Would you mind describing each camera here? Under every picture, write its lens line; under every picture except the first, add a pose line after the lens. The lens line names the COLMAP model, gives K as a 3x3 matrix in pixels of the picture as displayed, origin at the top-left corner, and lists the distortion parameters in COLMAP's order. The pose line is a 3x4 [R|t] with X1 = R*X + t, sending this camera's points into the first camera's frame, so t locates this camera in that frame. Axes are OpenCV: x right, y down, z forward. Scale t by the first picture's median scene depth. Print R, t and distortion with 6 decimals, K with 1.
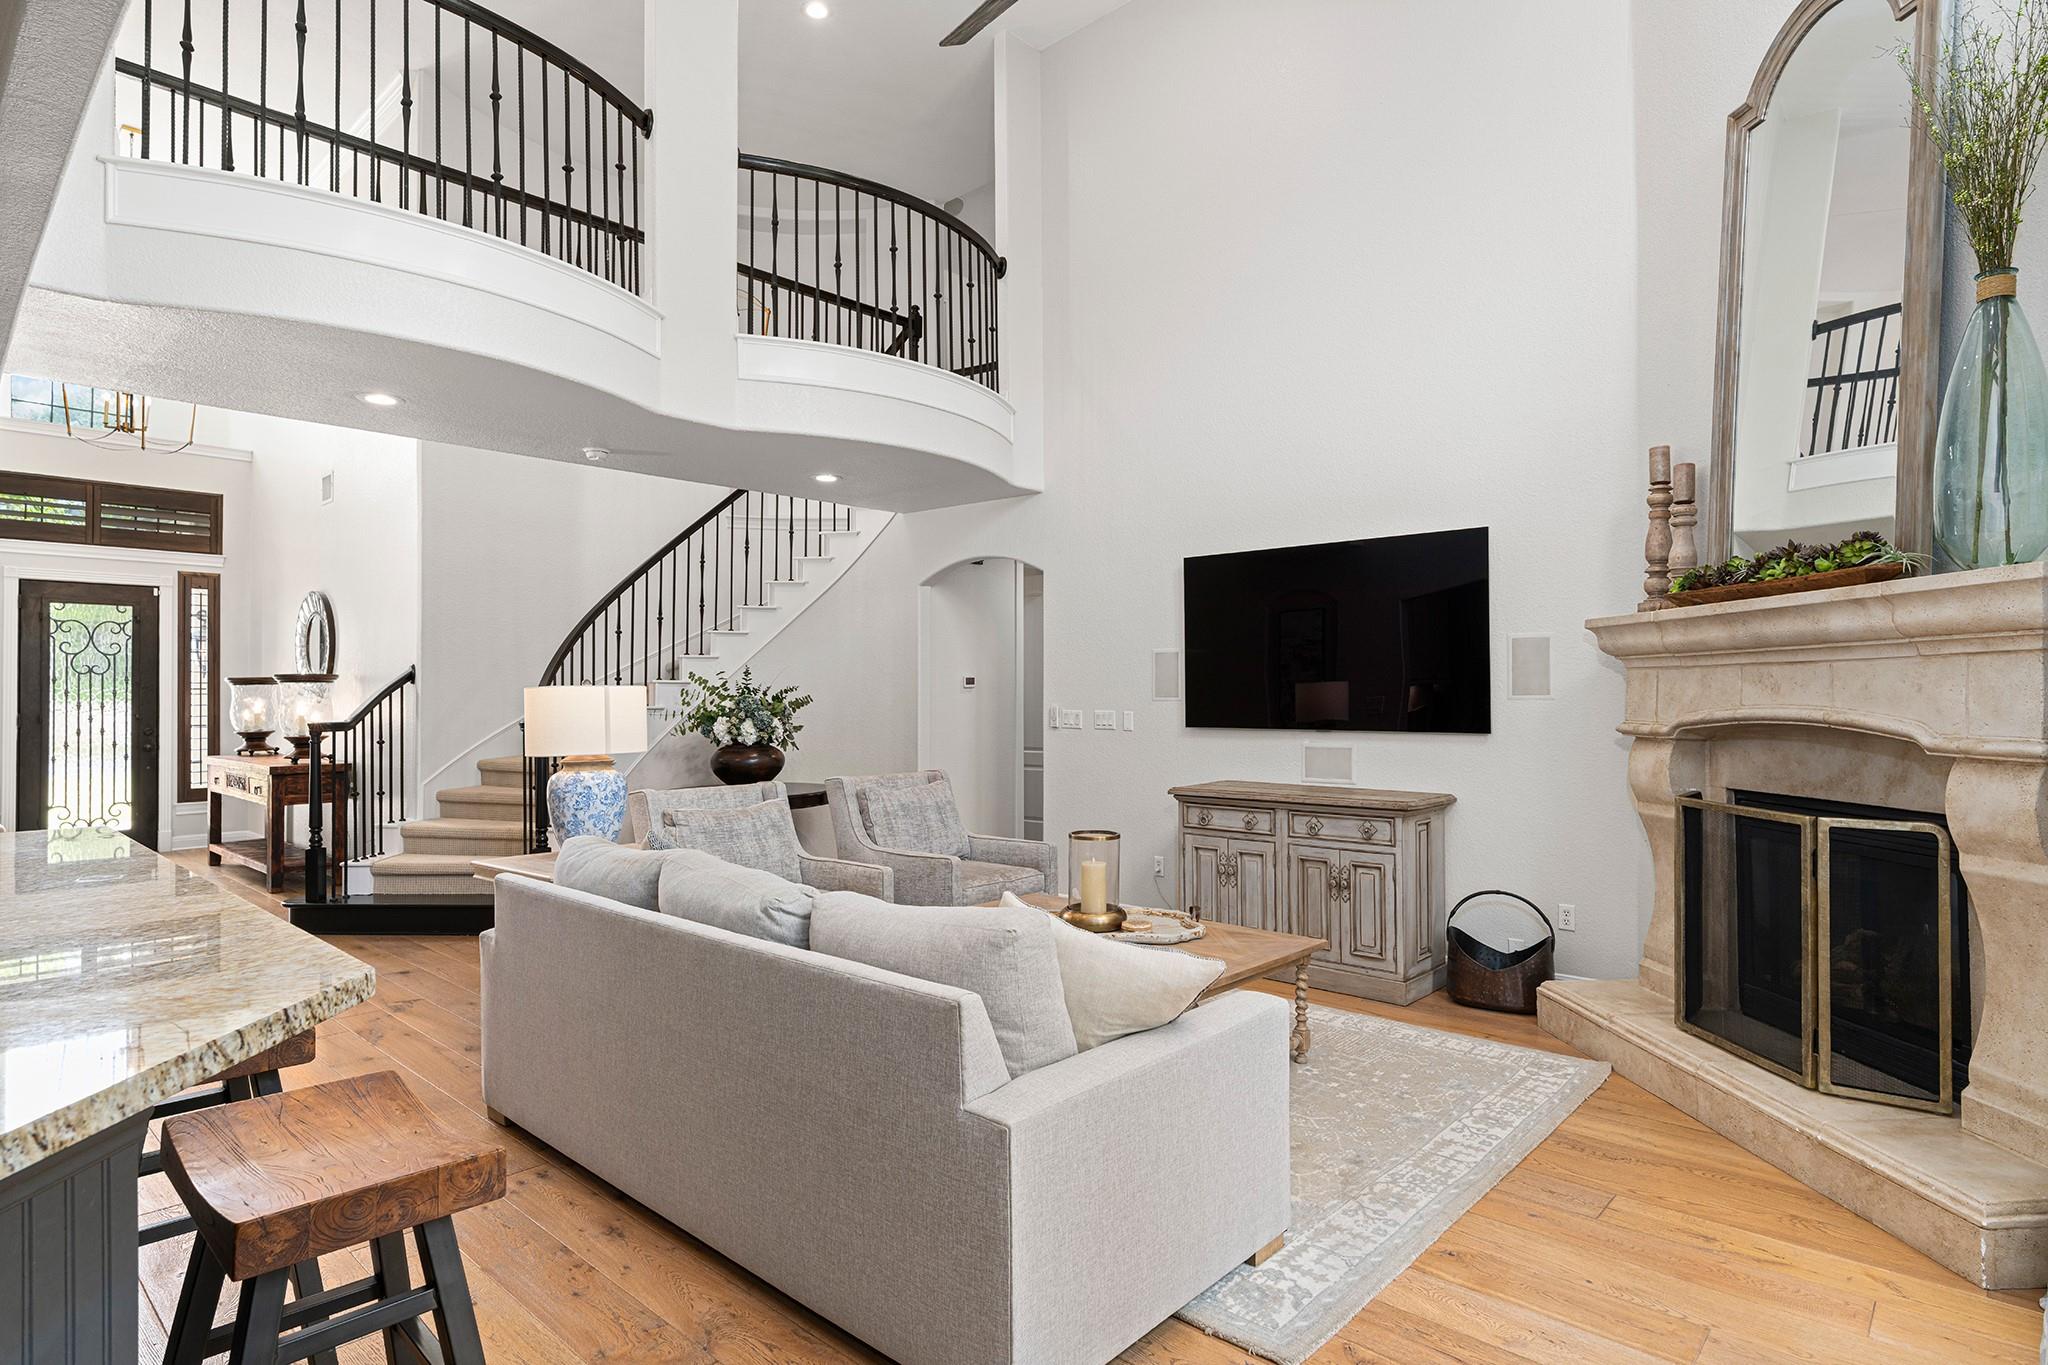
lens RADIAL K [[1082.0, 0, 1032.5], [0, 1082.0, 679.5], [0, 0, 1]] dist [0.001814, 0.000910]
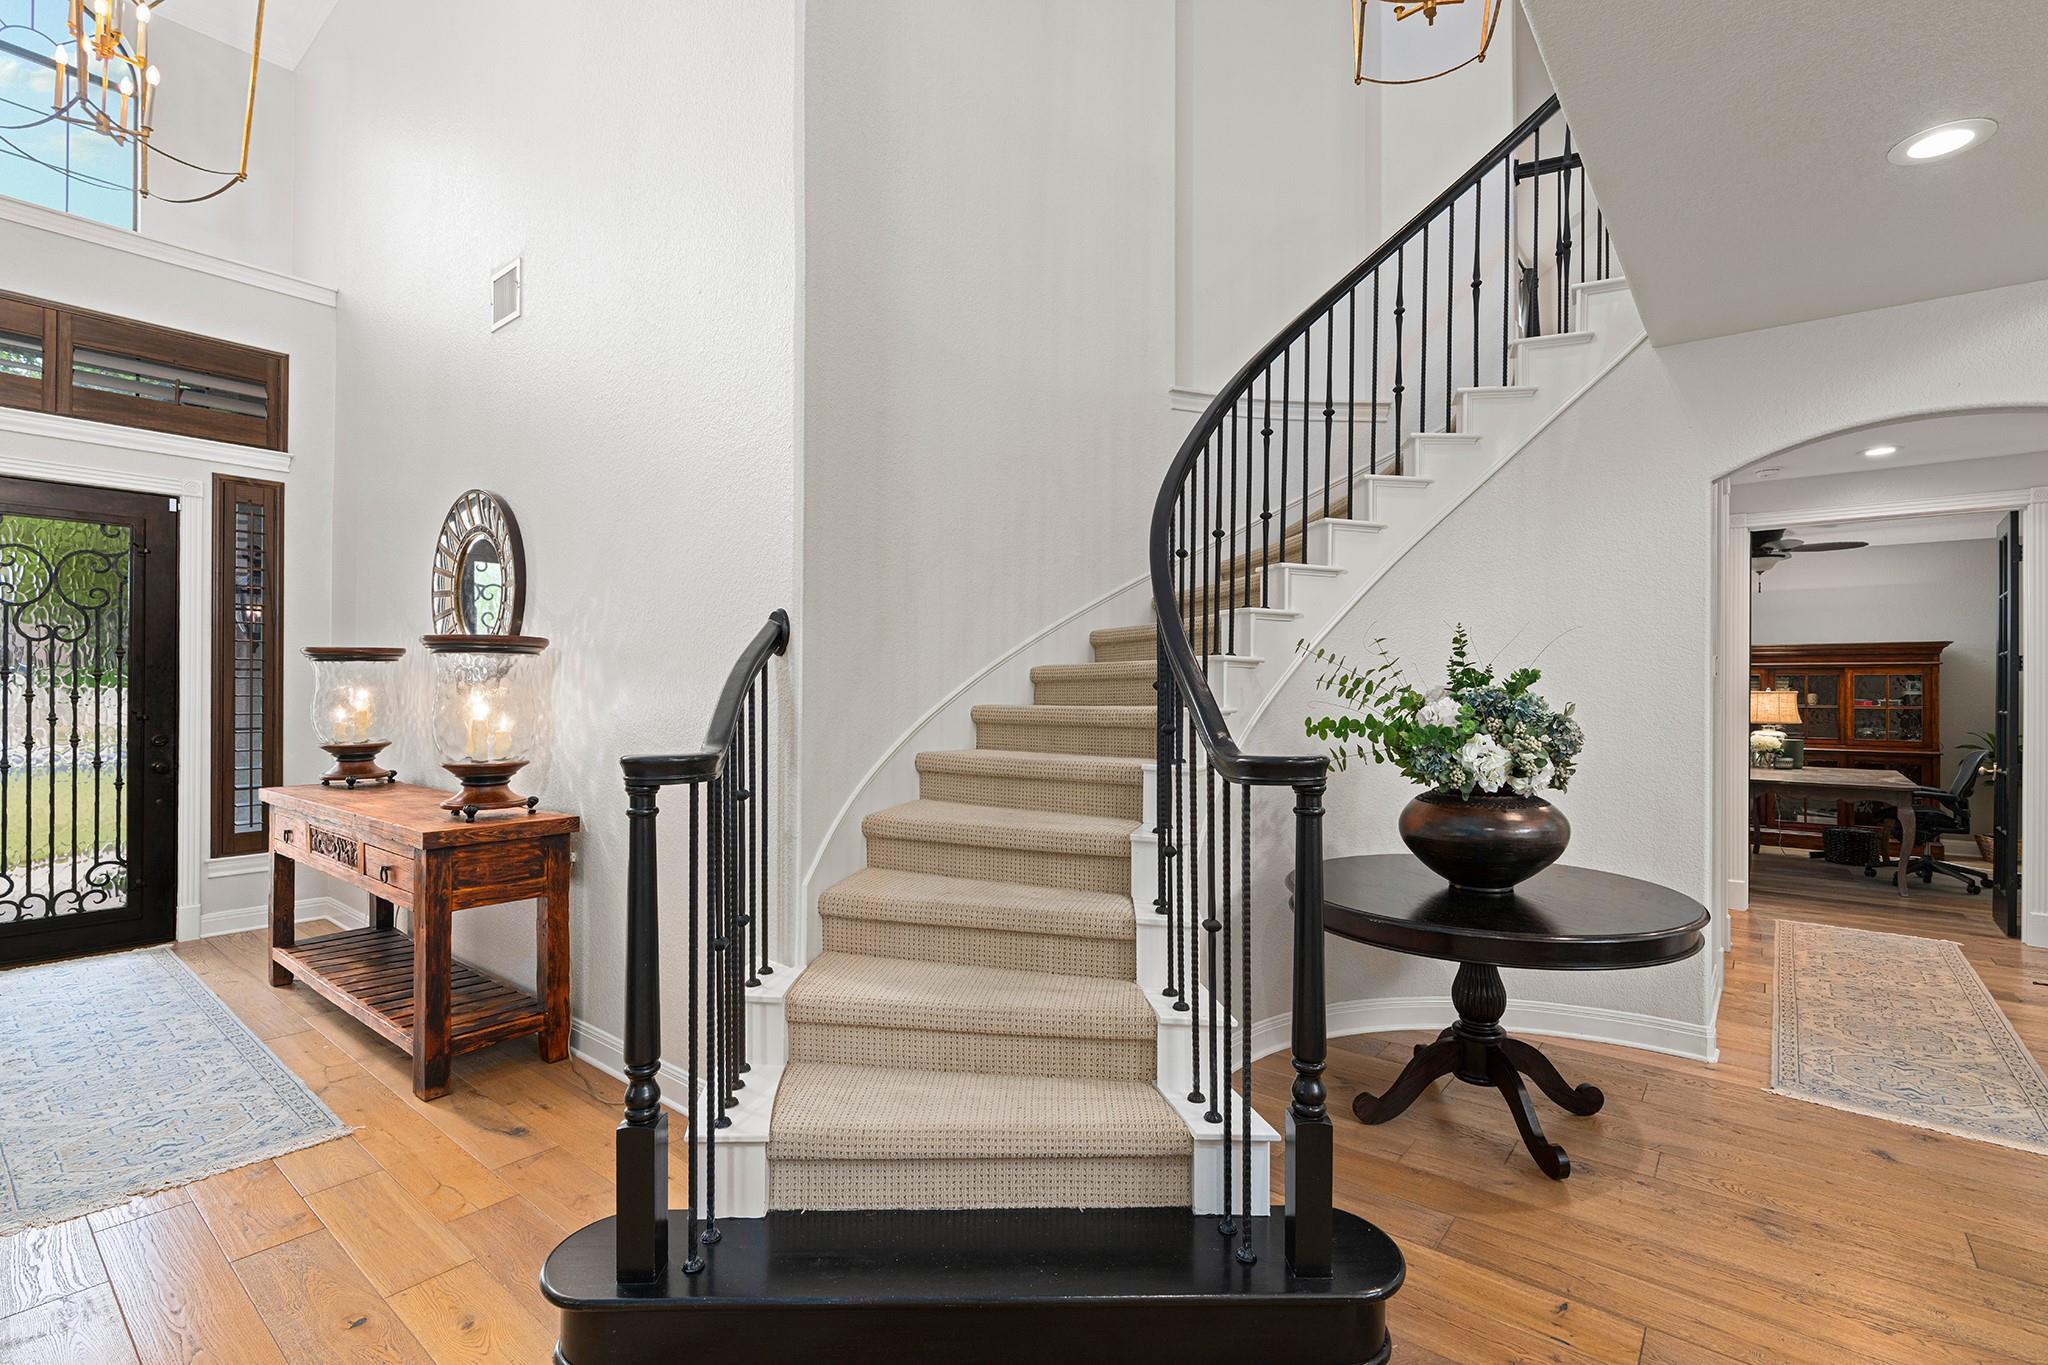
lens RADIAL K [[931.1, 0, 1036.7], [0, 931.1, 688.9], [0, 0, 1]] dist [-0.002407, 0.001604]
pose [[0.998106, 0.009660, 0.060762, -0.381091], [-0.010260, 0.999902, 0.009573, 0.010393], [-0.060663, -0.010178, 0.998106, 0.479666]]
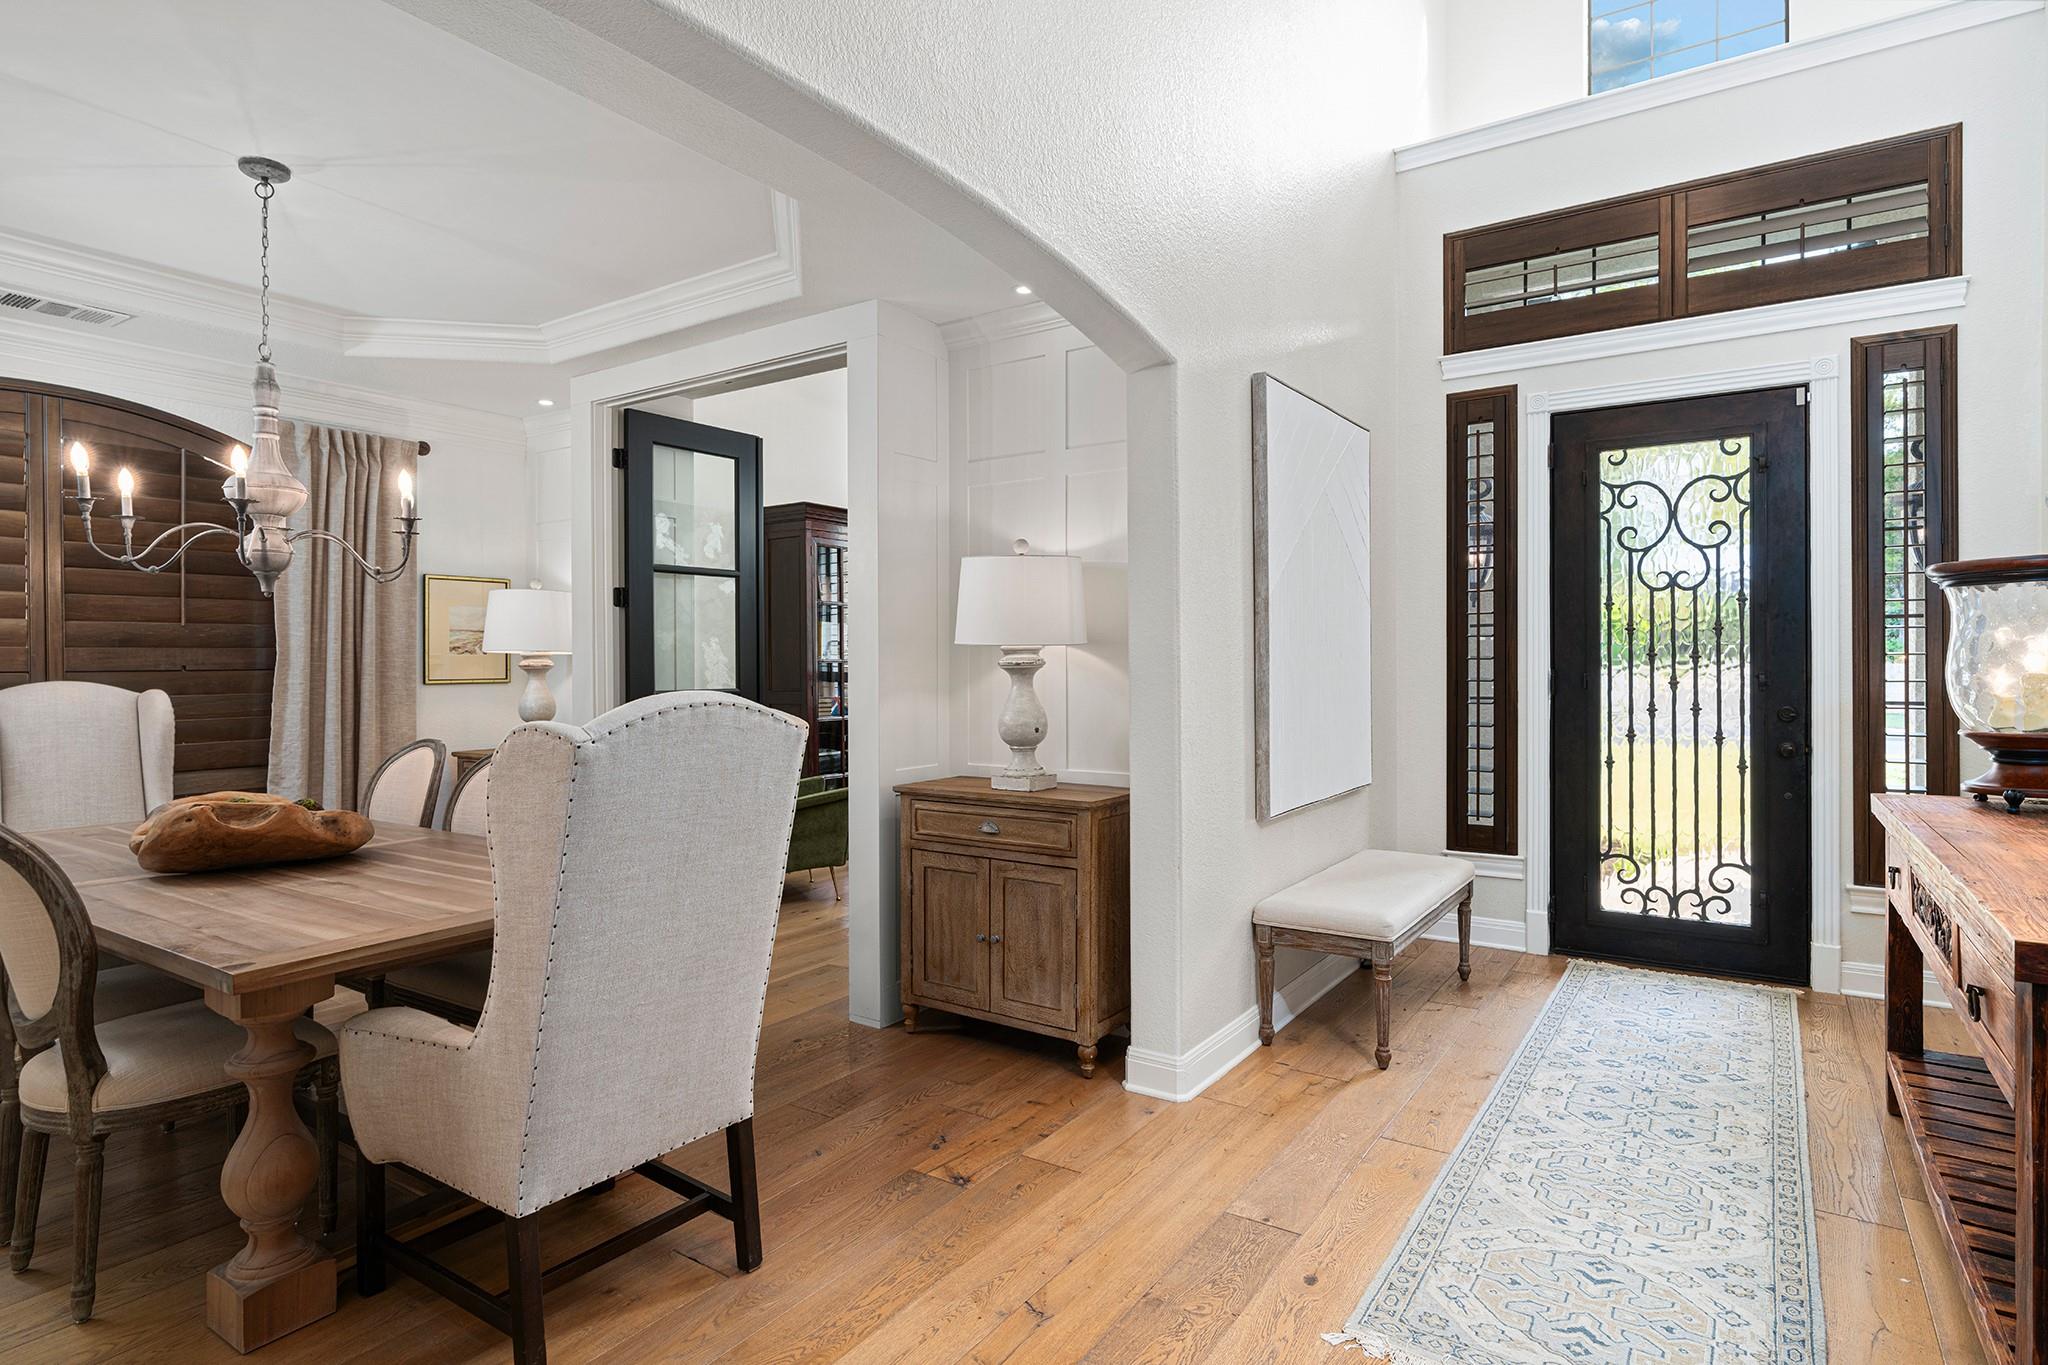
lens RADIAL K [[1082.0, 0, 1029.7], [0, 1082.0, 663.2], [0, 0, 1]] dist [0.001814, 0.000910]
pose [[0.145049, 0.003230, -0.989419, -0.436149], [0.012079, 0.999914, 0.005035, 0.021925], [0.989351, -0.012681, 0.144998, 0.650222]]
